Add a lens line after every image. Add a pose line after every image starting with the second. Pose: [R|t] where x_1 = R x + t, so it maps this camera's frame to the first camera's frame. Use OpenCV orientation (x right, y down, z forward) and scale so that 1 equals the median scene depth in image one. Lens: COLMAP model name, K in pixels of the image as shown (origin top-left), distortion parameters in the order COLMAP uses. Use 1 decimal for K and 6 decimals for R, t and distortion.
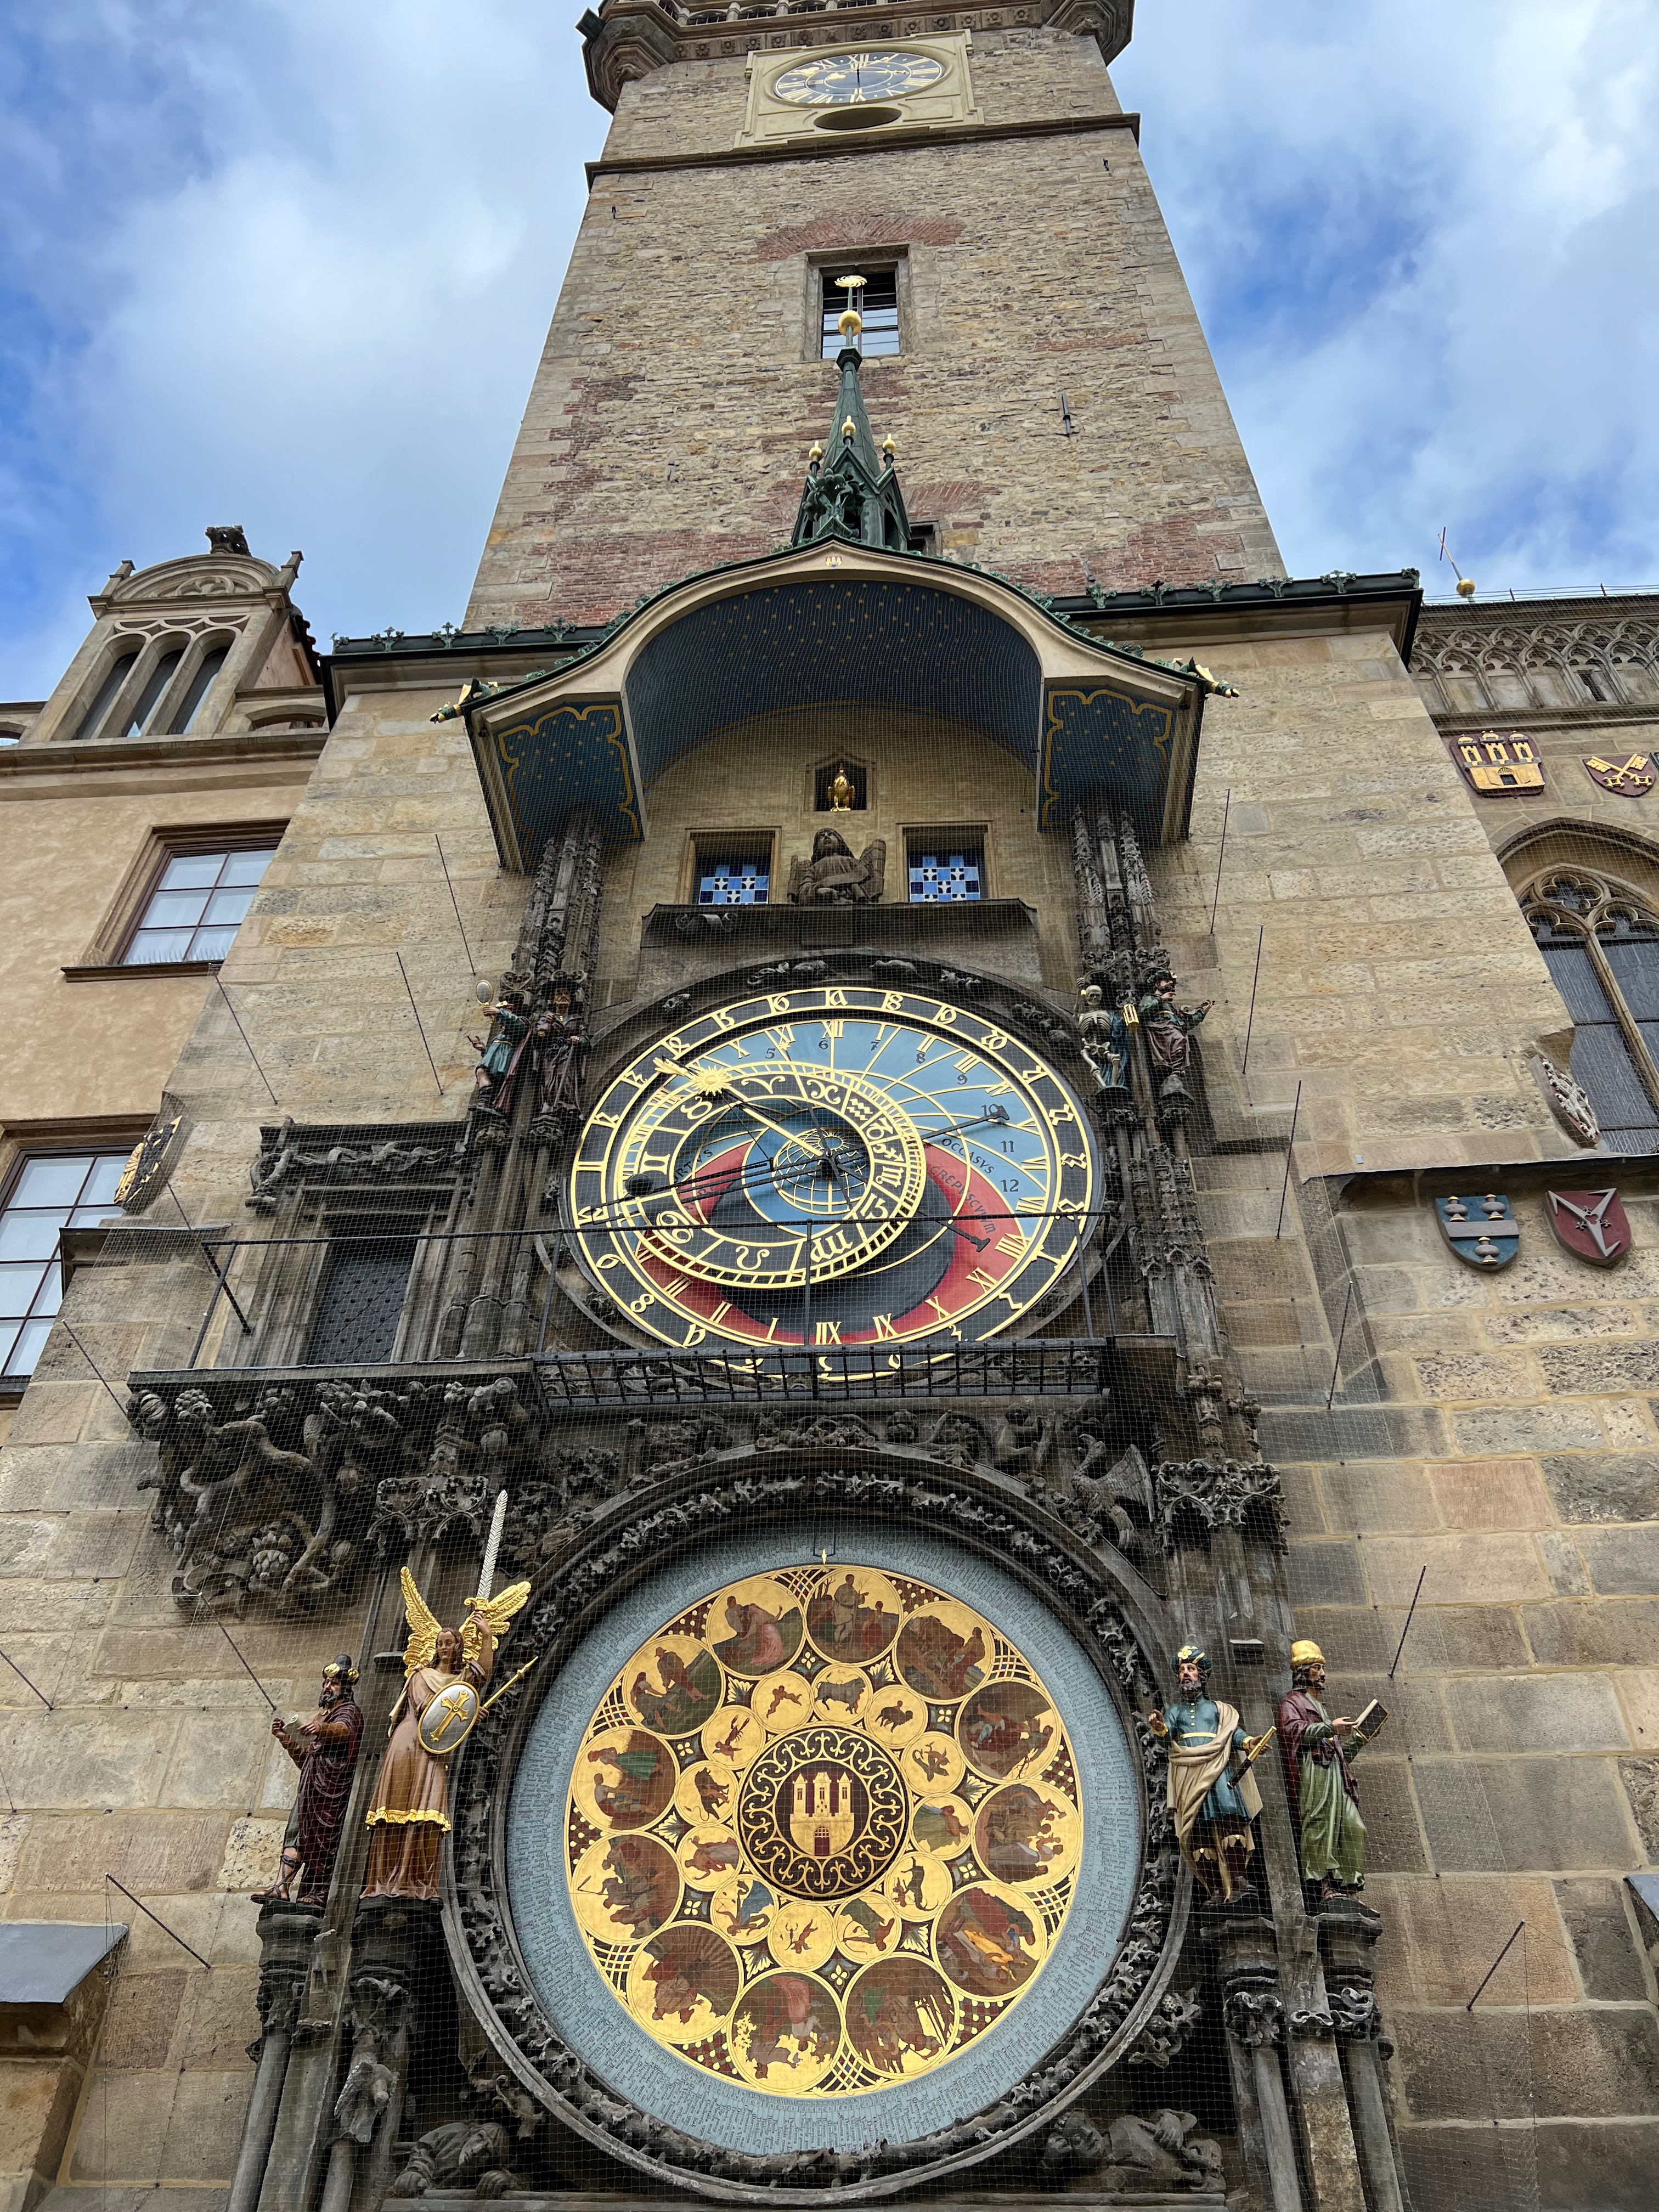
lens RADIAL K [[1663.1, 0, 825.7], [0, 1663.1, 1093.8], [0, 0, 1]] dist [0.044588, -0.046543]
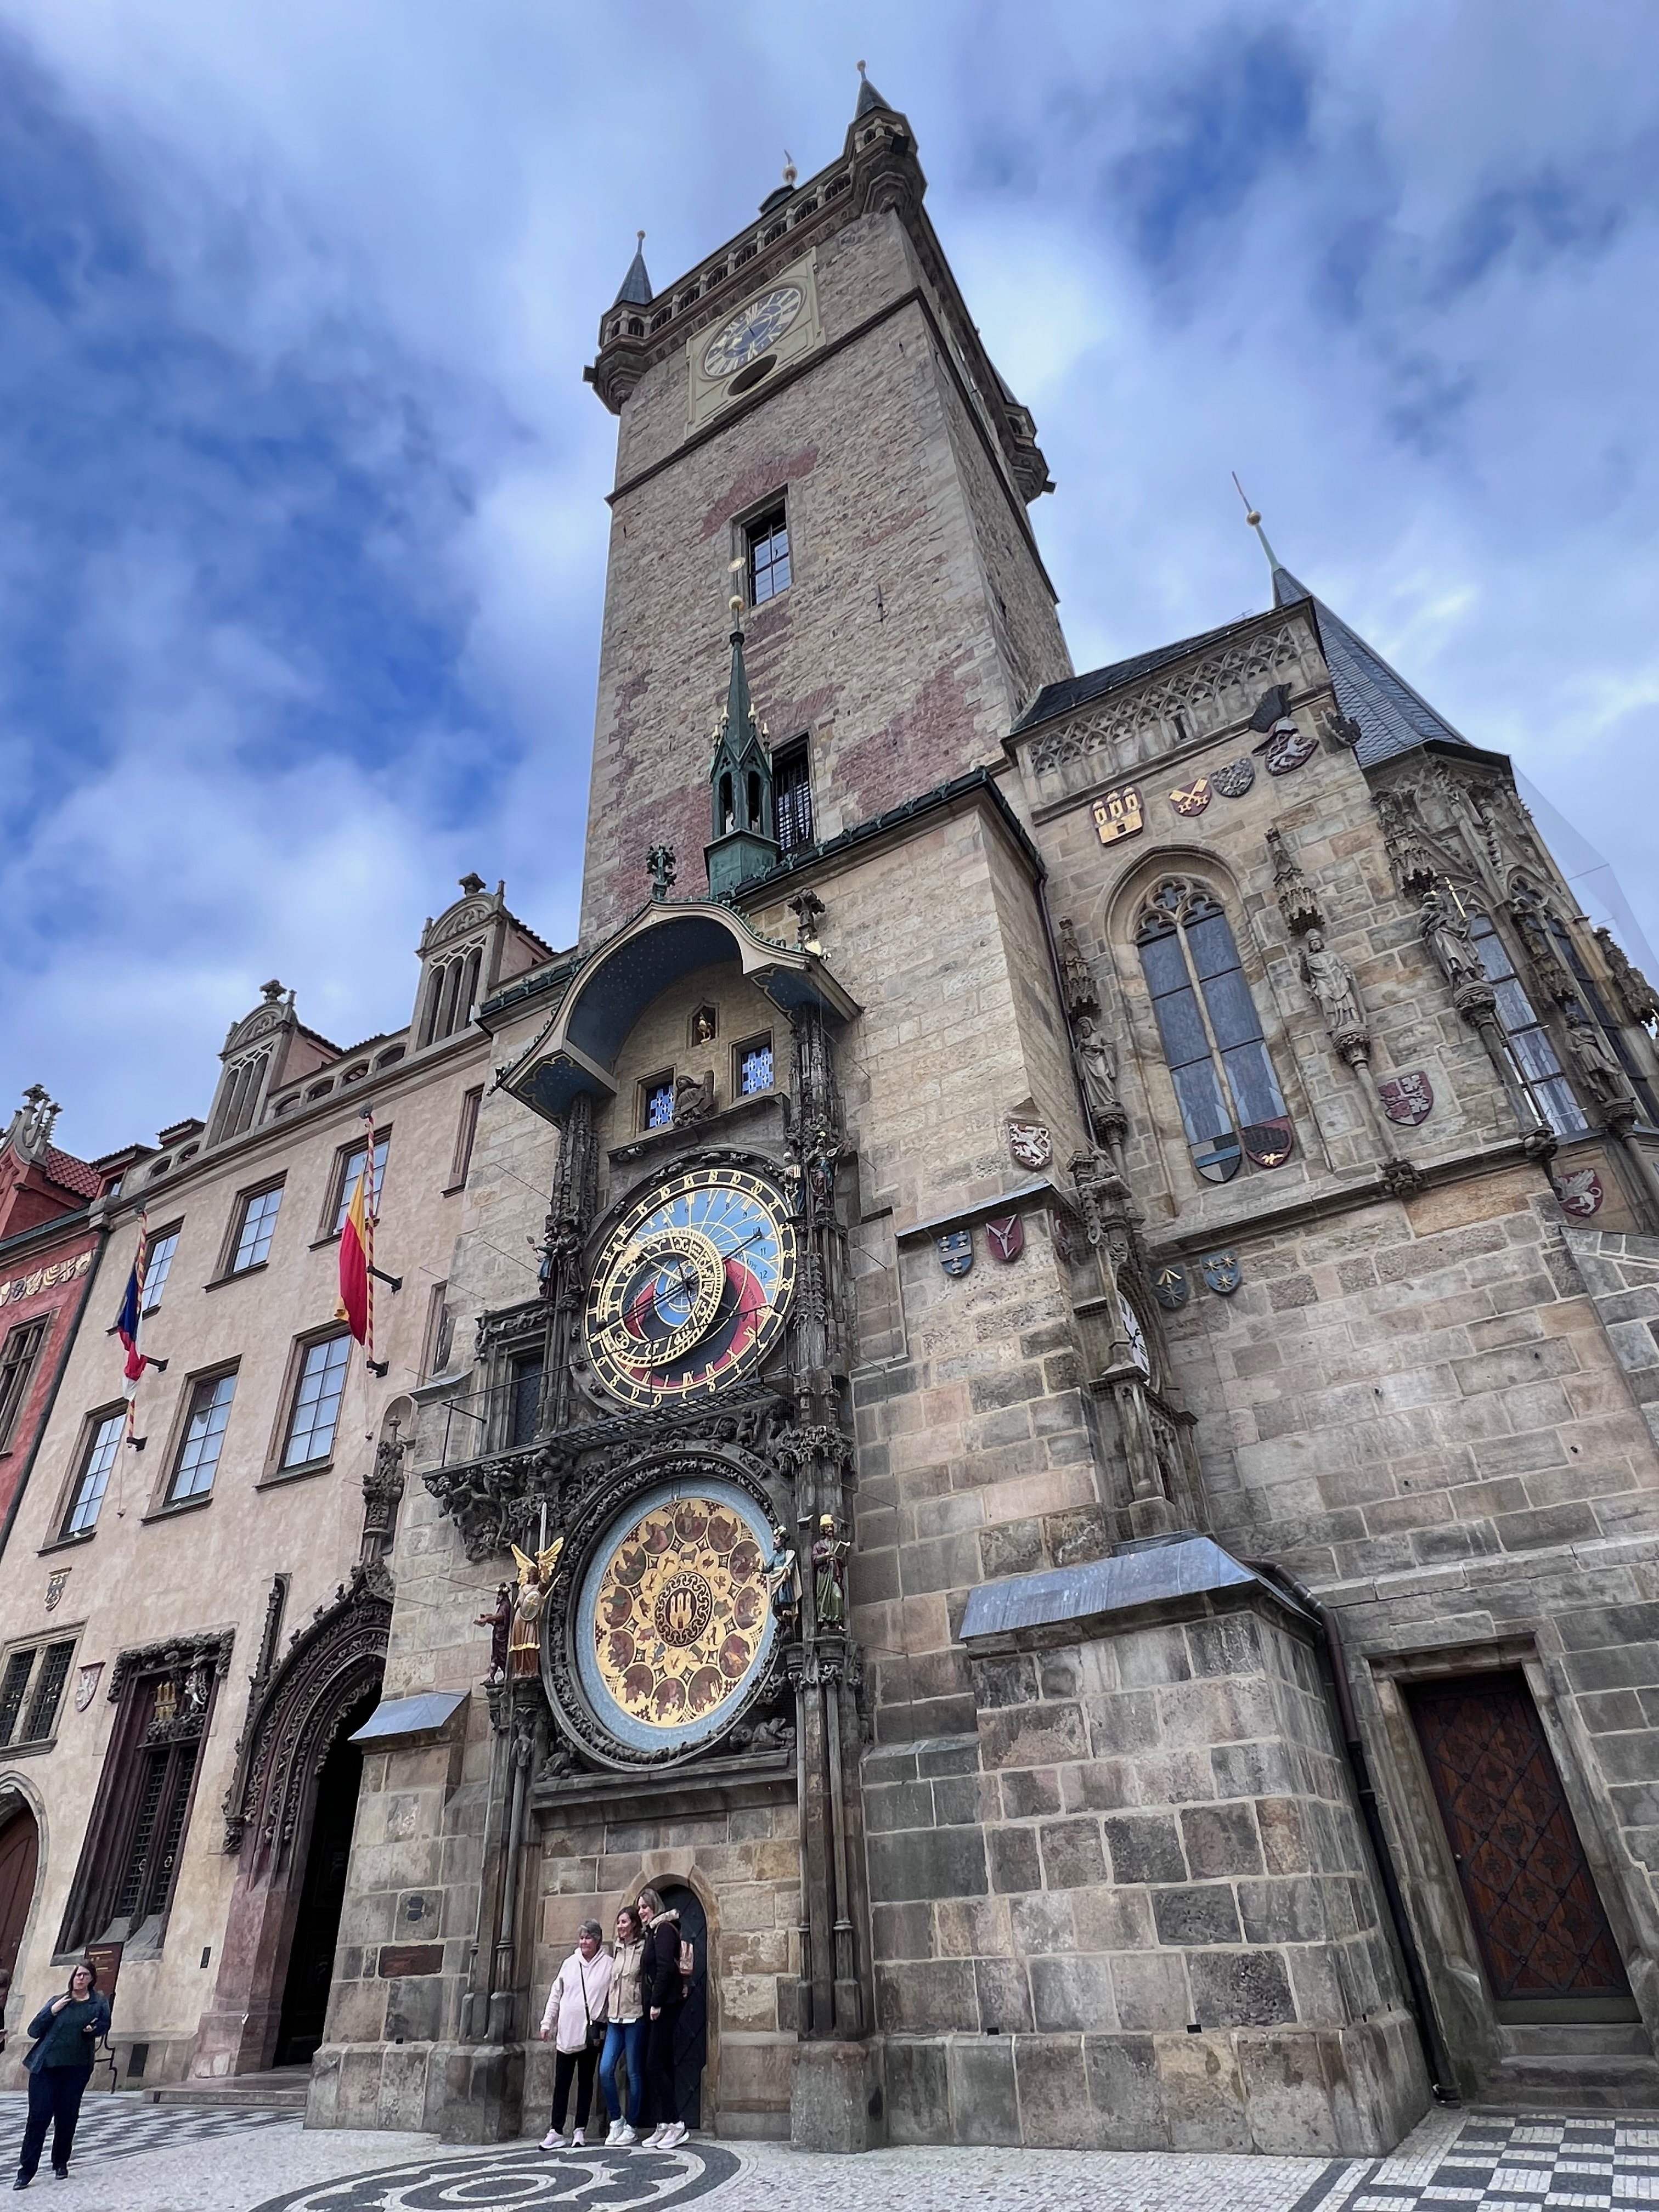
lens RADIAL K [[1185.8, 0, 823.9], [0, 1185.8, 1108.8], [0, 0, 1]] dist [-0.005745, 0.003774]
pose [[0.896695, -0.297511, -0.327758, 0.845828], [0.351274, 0.928816, 0.117930, -0.329177], [0.269341, -0.220880, 0.937372, -0.343019]]
